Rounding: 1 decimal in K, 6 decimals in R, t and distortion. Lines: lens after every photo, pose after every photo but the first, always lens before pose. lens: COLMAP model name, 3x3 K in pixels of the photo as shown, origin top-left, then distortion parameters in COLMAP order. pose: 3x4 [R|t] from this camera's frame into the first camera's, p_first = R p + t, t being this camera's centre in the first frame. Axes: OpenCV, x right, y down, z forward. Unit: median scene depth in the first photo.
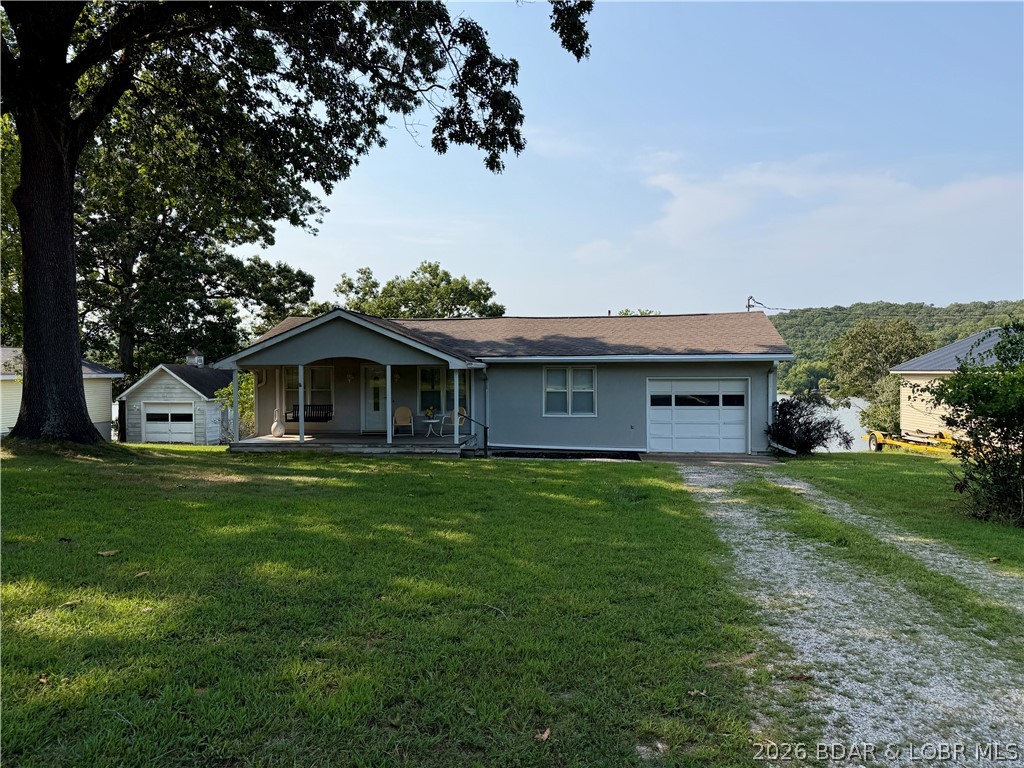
lens RADIAL K [[656.7, 0, 509.5], [0, 656.7, 399.5], [0, 0, 1]] dist [0.091311, -0.124946]
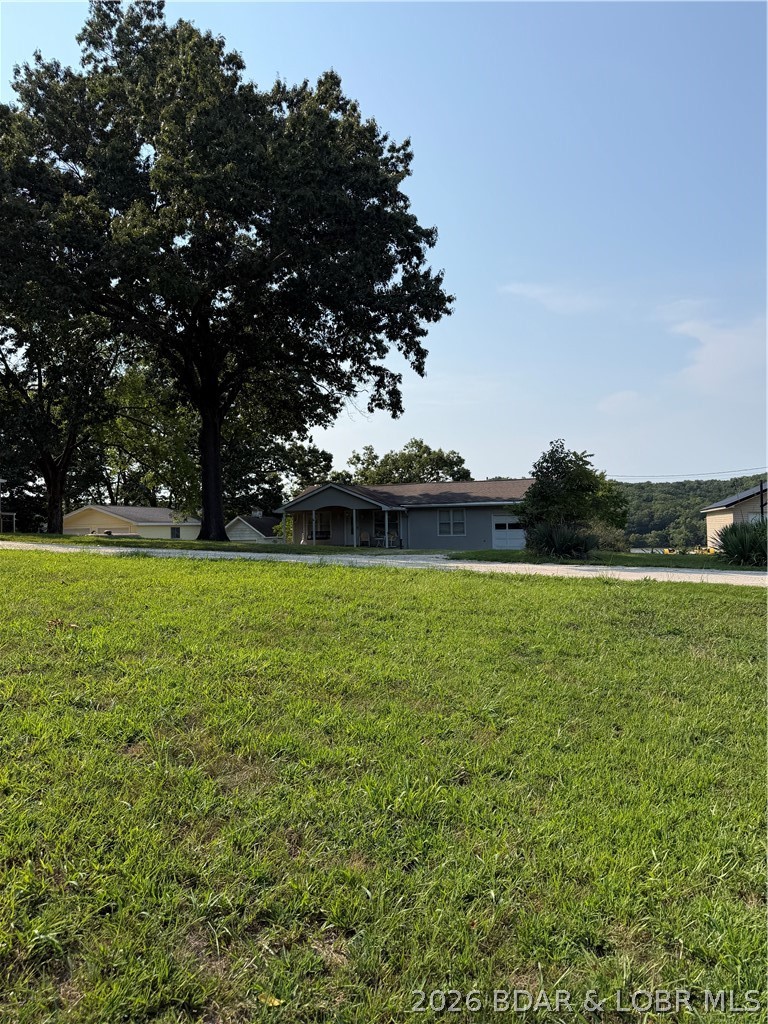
lens RADIAL K [[656.7, 0, 361.8], [0, 656.7, 513.7], [0, 0, 1]] dist [0.091311, -0.124946]
pose [[0.965984, -0.016620, -0.258068, 0.120152], [-0.000441, 0.997825, -0.065911, 0.031613], [0.258602, 0.063783, 0.963876, -0.312896]]
